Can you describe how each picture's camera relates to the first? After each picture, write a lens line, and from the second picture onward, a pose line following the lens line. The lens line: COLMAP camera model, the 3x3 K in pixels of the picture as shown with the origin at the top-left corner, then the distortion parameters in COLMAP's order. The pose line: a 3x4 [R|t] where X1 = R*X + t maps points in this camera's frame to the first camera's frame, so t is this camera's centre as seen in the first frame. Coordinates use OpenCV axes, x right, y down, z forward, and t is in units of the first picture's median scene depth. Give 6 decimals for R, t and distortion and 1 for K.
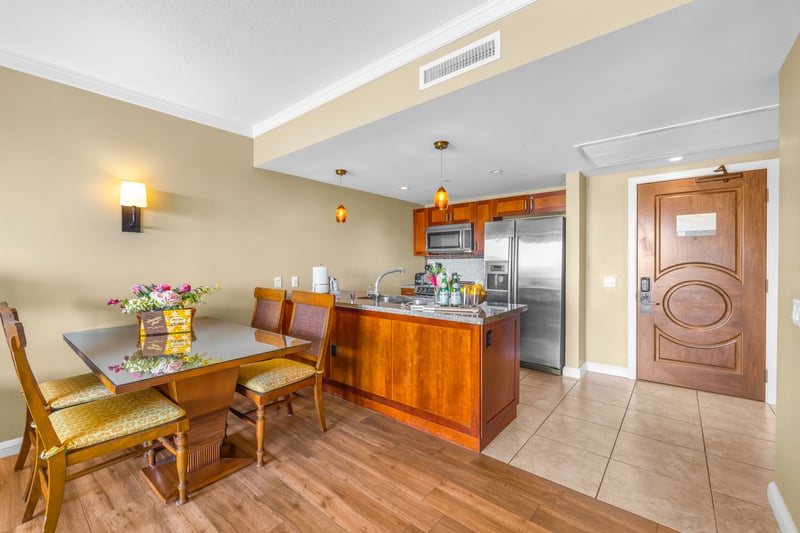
lens RADIAL K [[325.2, 0, 392.9], [0, 325.2, 266.9], [0, 0, 1]] dist [0.001328, 0.000009]
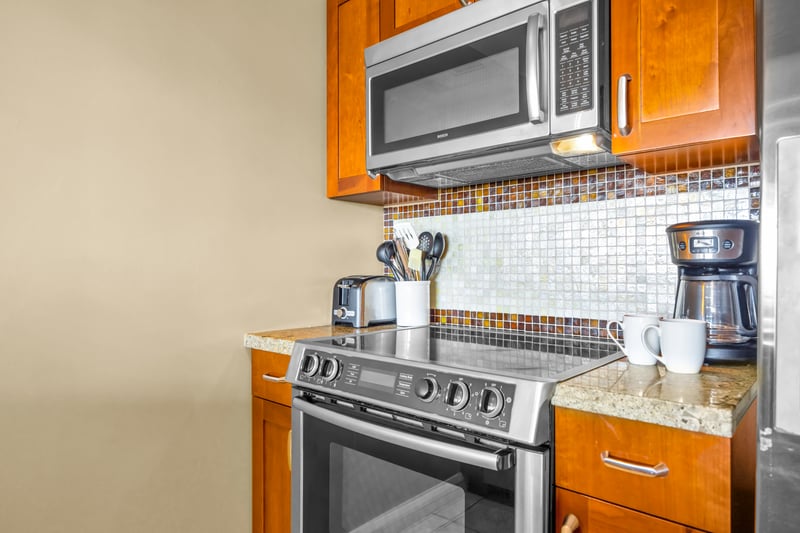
lens RADIAL K [[505.2, 0, 400.0], [0, 505.2, 266.5], [0, 0, 1]] dist [-0.001071, -0.000275]
pose [[0.999419, 0.004054, -0.033841, 0.187126], [-0.004693, 0.999812, -0.018834, 0.026686], [0.033758, 0.018982, 0.999250, 0.959518]]
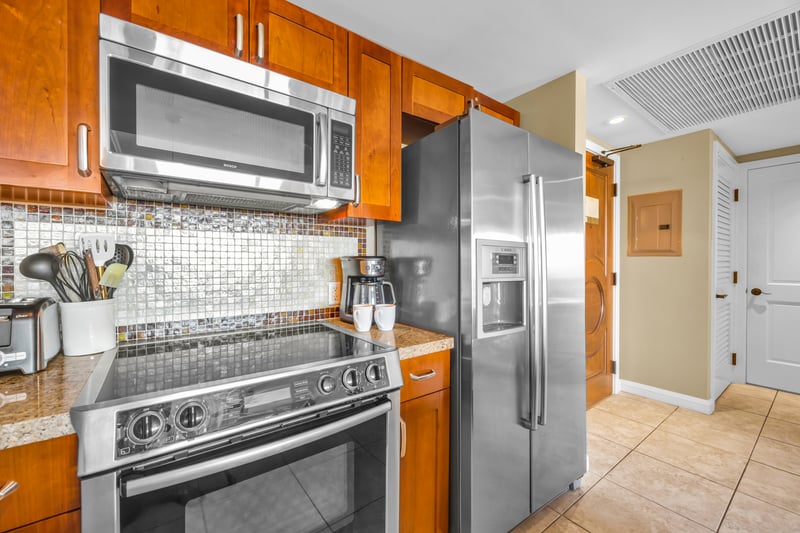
lens RADIAL K [[325.2, 0, 392.9], [0, 325.2, 266.9], [0, 0, 1]] dist [0.001328, 0.000009]
pose [[0.240340, -0.009517, 0.970642, -0.007195], [0.008852, 0.999932, 0.007612, 0.005712], [-0.970648, 0.006762, 0.240408, 1.128053]]
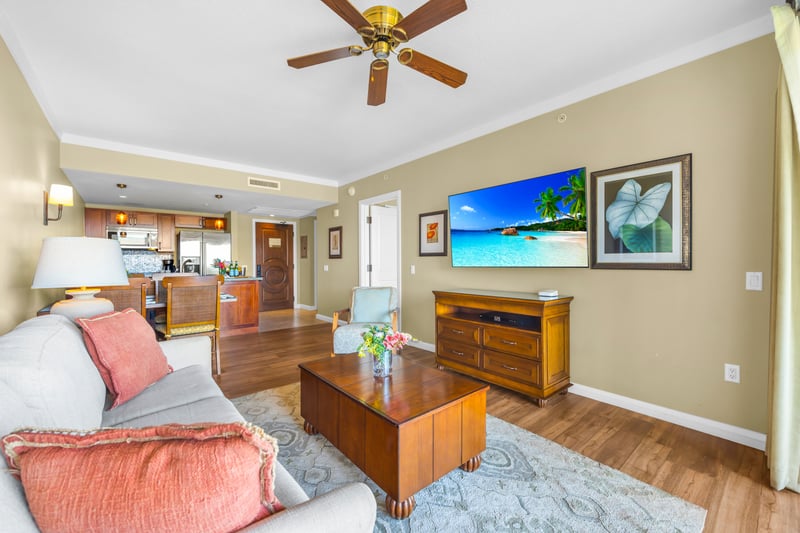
lens RADIAL K [[325.3, 0, 400.0], [0, 325.3, 266.5], [0, 0, 1]] dist [0.000178, -0.000045]
pose [[0.163493, -0.014235, 0.986442, -1.164859], [0.013378, 0.999836, 0.012211, 0.028149], [-0.986454, 0.011200, 0.163657, -0.286452]]
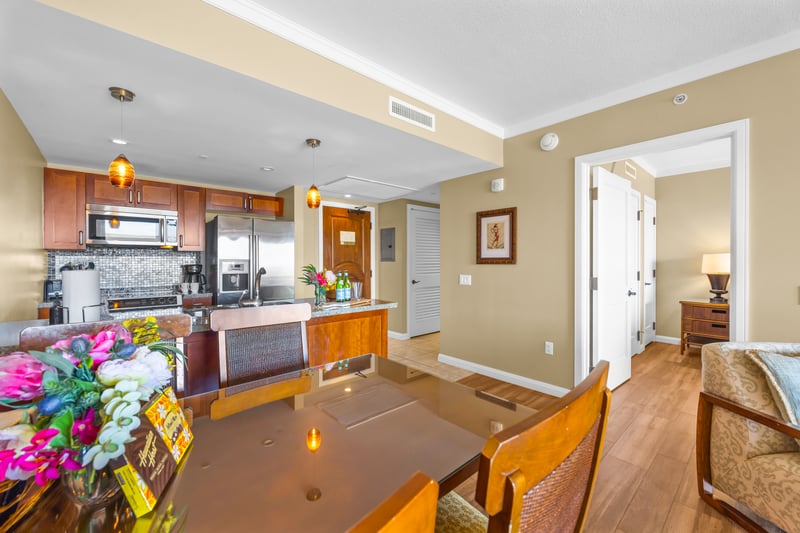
lens RADIAL K [[335.8, 0, 406.2], [0, 335.8, 264.5], [0, 0, 1]] dist [-0.001356, -0.000170]
pose [[0.141018, -0.008414, 0.989971, -0.596632], [0.010004, 0.999925, 0.007074, -0.005942], [-0.989957, 0.008906, 0.141092, 0.415429]]
